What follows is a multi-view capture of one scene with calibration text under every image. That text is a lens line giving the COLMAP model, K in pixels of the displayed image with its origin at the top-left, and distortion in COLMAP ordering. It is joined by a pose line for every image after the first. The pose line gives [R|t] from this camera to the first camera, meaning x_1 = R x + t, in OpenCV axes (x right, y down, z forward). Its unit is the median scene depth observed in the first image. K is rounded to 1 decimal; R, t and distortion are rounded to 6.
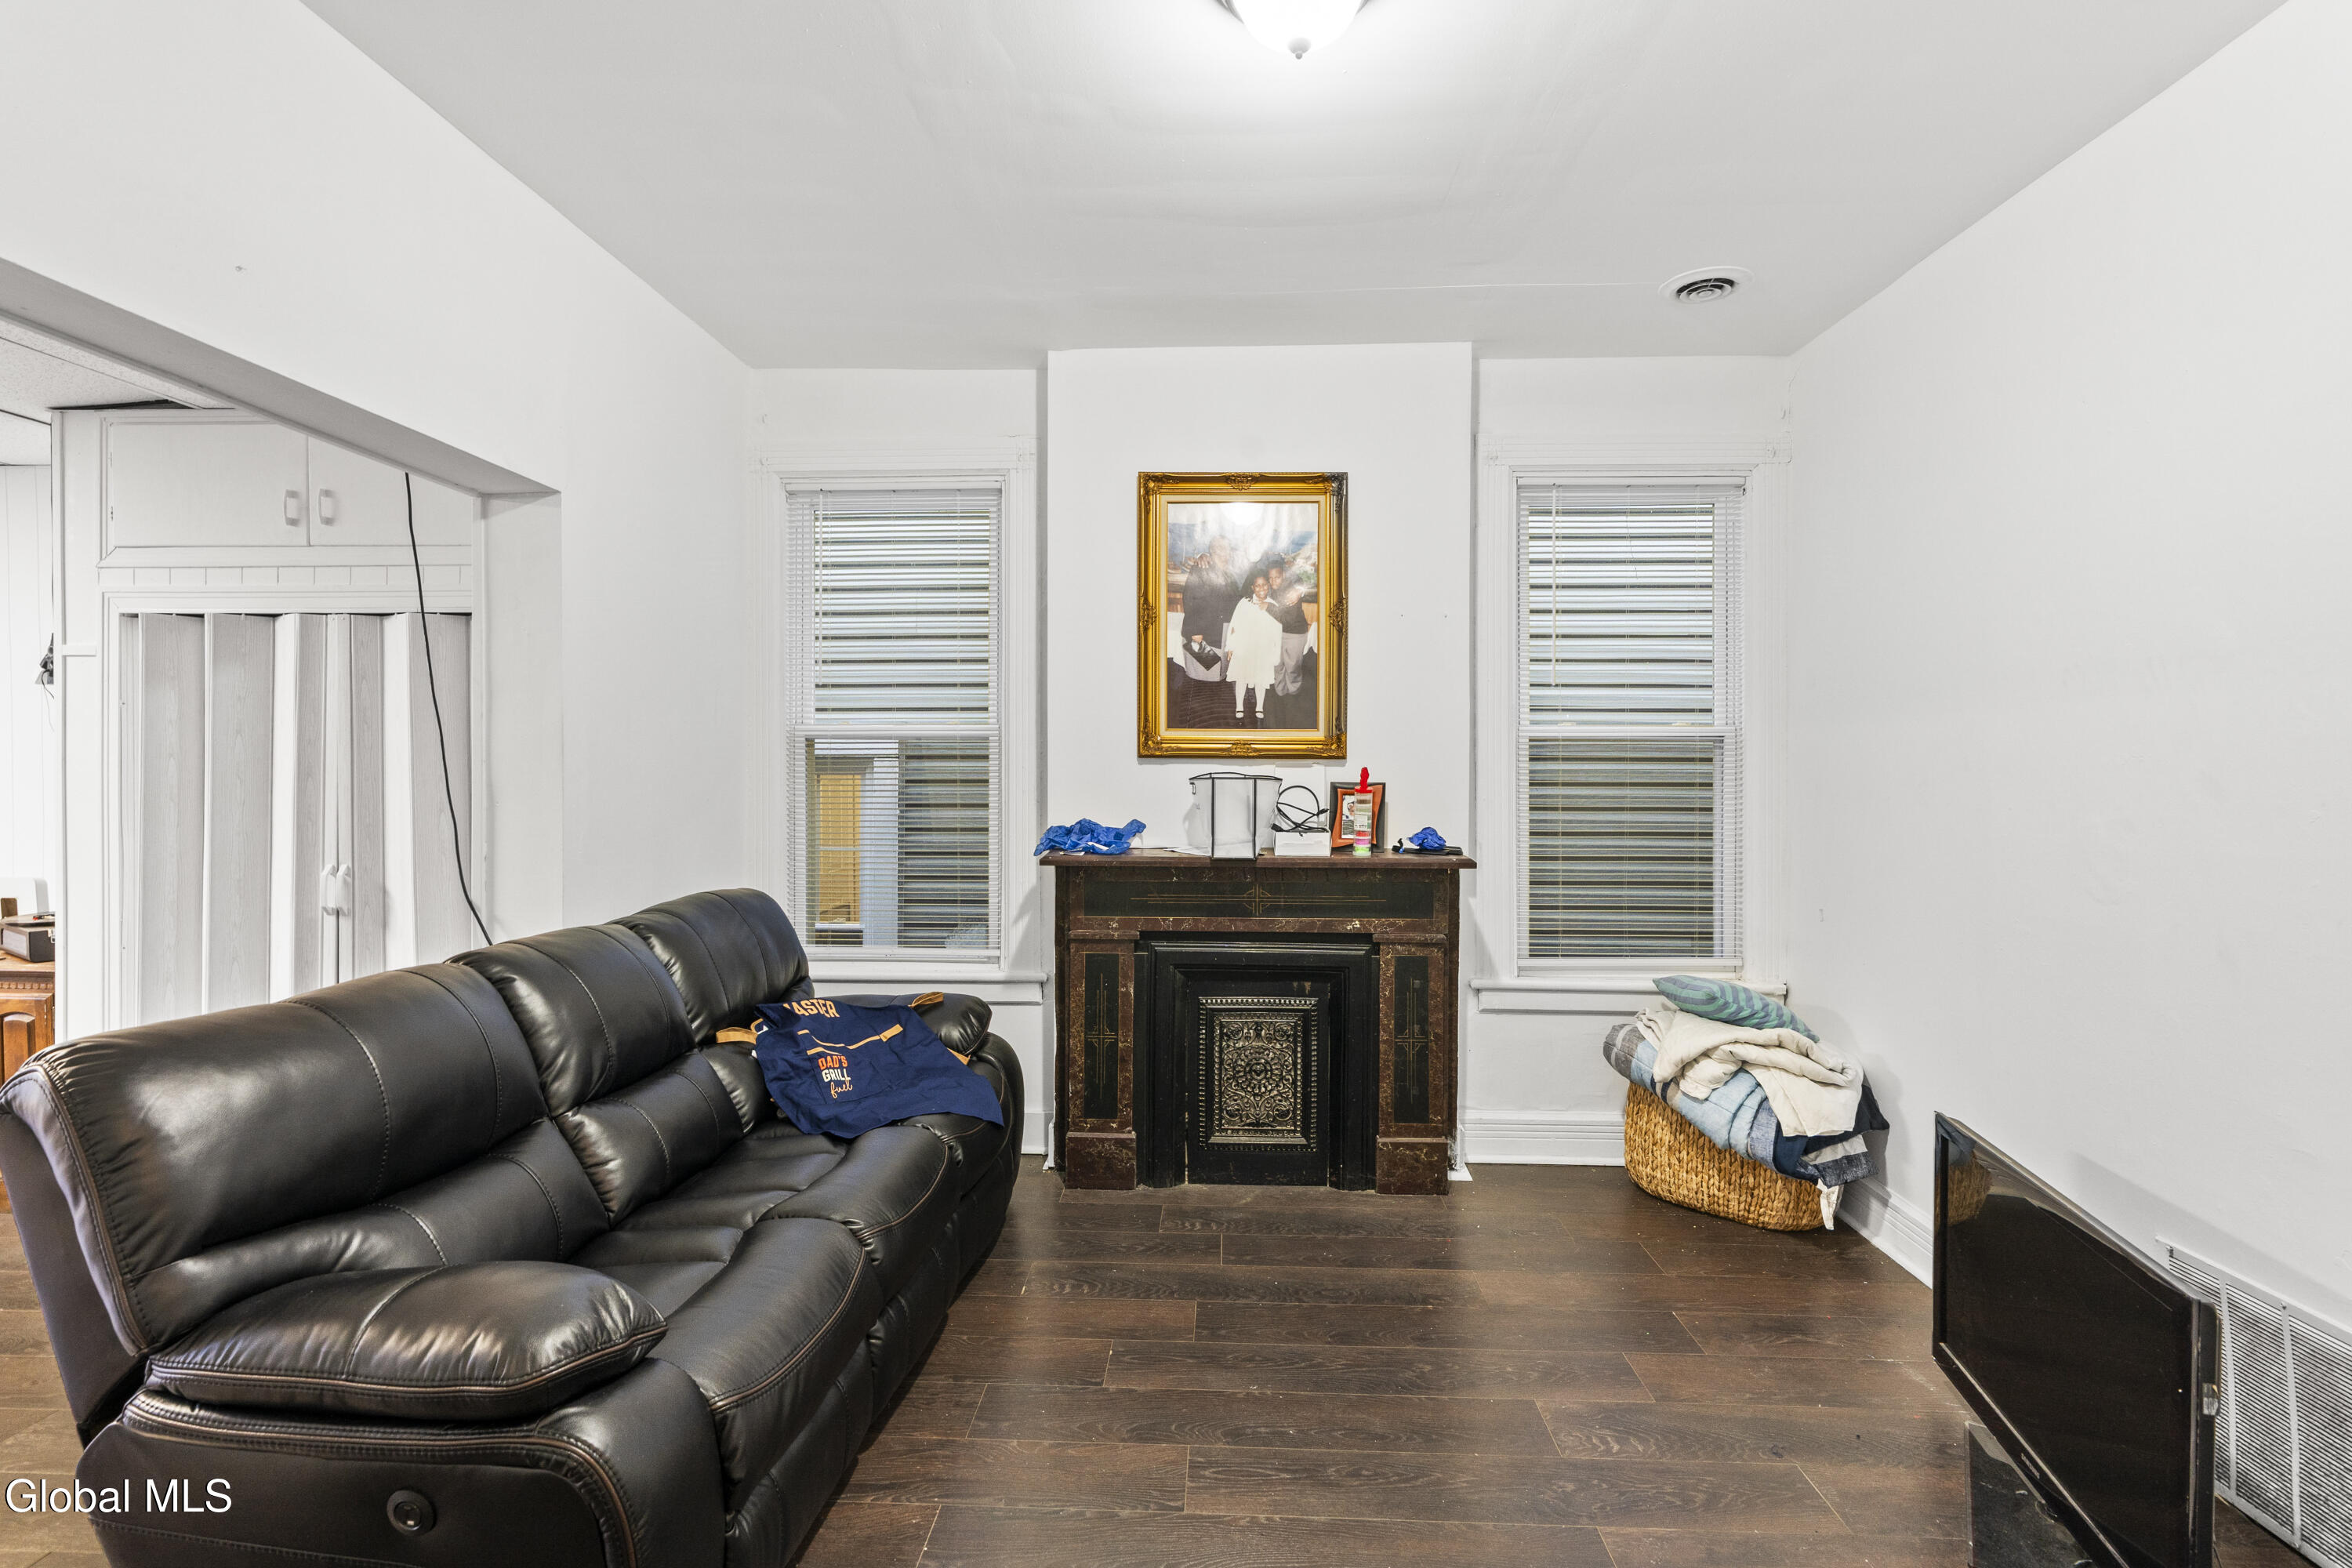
lens RADIAL K [[1099.5, 0, 1181.7], [0, 1099.5, 783.3], [0, 0, 1]] dist [0.001019, 0.000321]
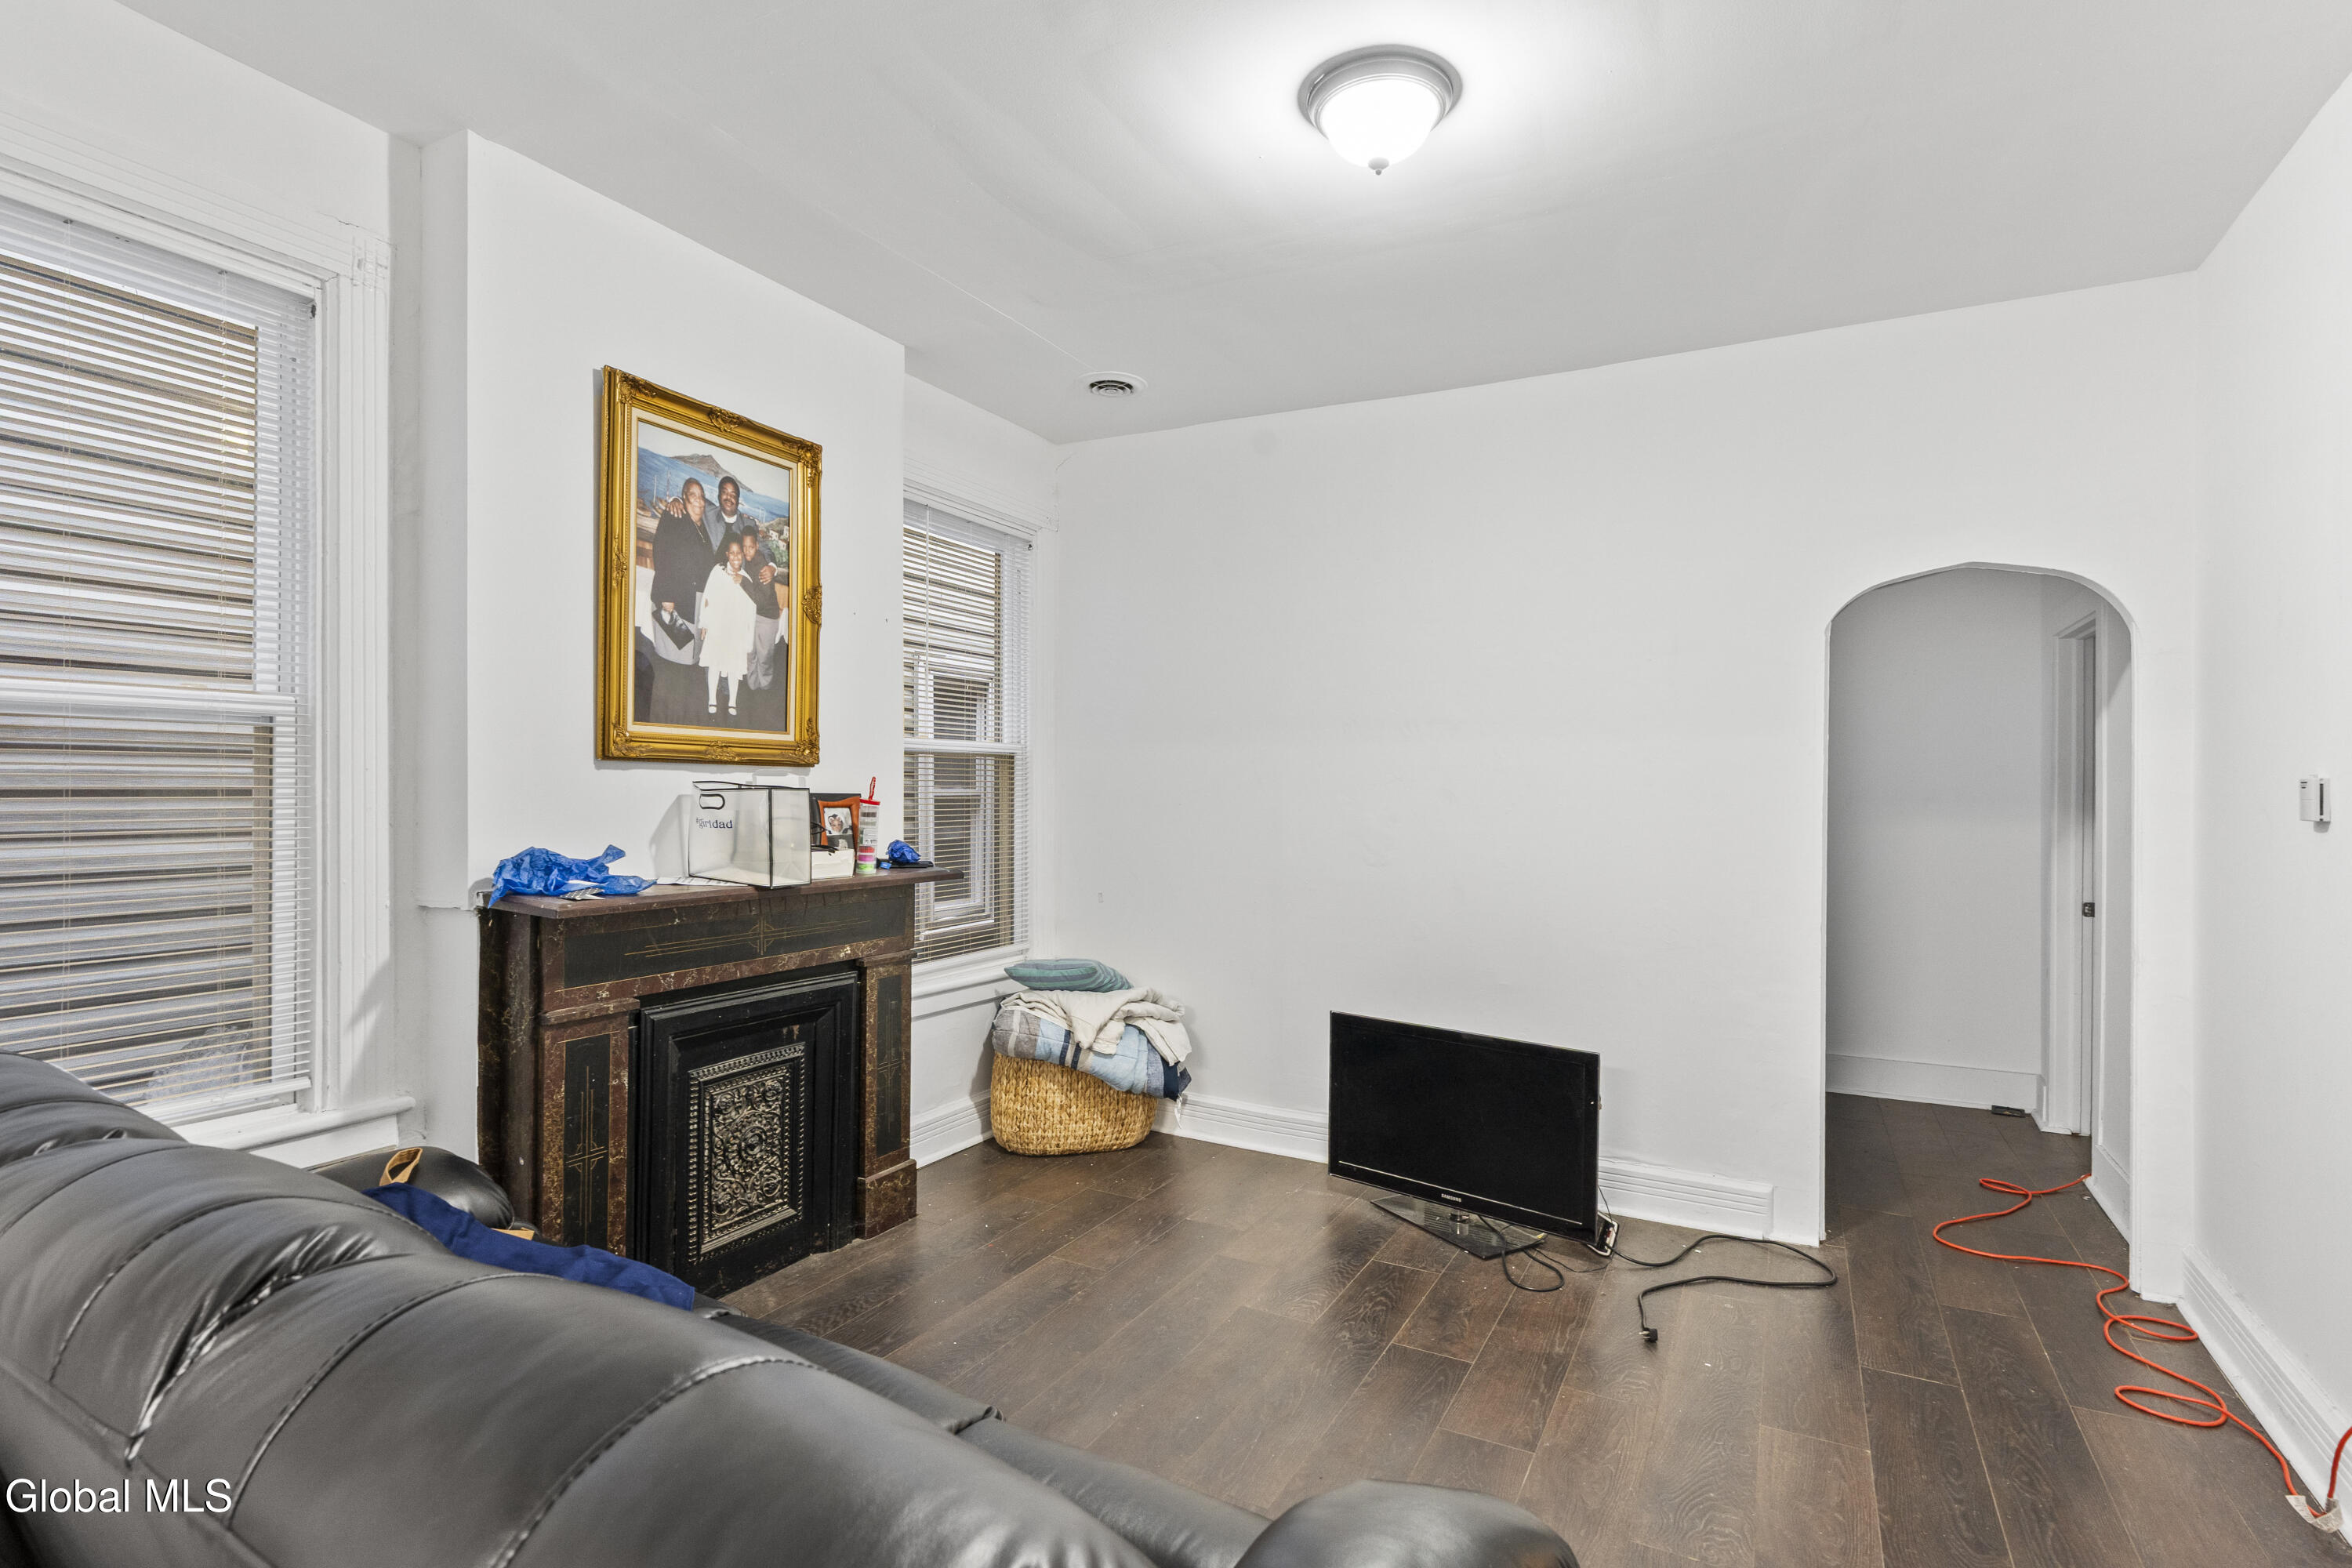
lens RADIAL K [[1137.8, 0, 1173.4], [0, 1137.8, 792.7], [0, 0, 1]] dist [-0.000221, 0.000177]
pose [[0.444308, -0.000780, 0.895874, -0.549915], [0.001444, 0.999999, 0.000155, -0.001321], [-0.895873, 0.001225, 0.444308, 0.337374]]
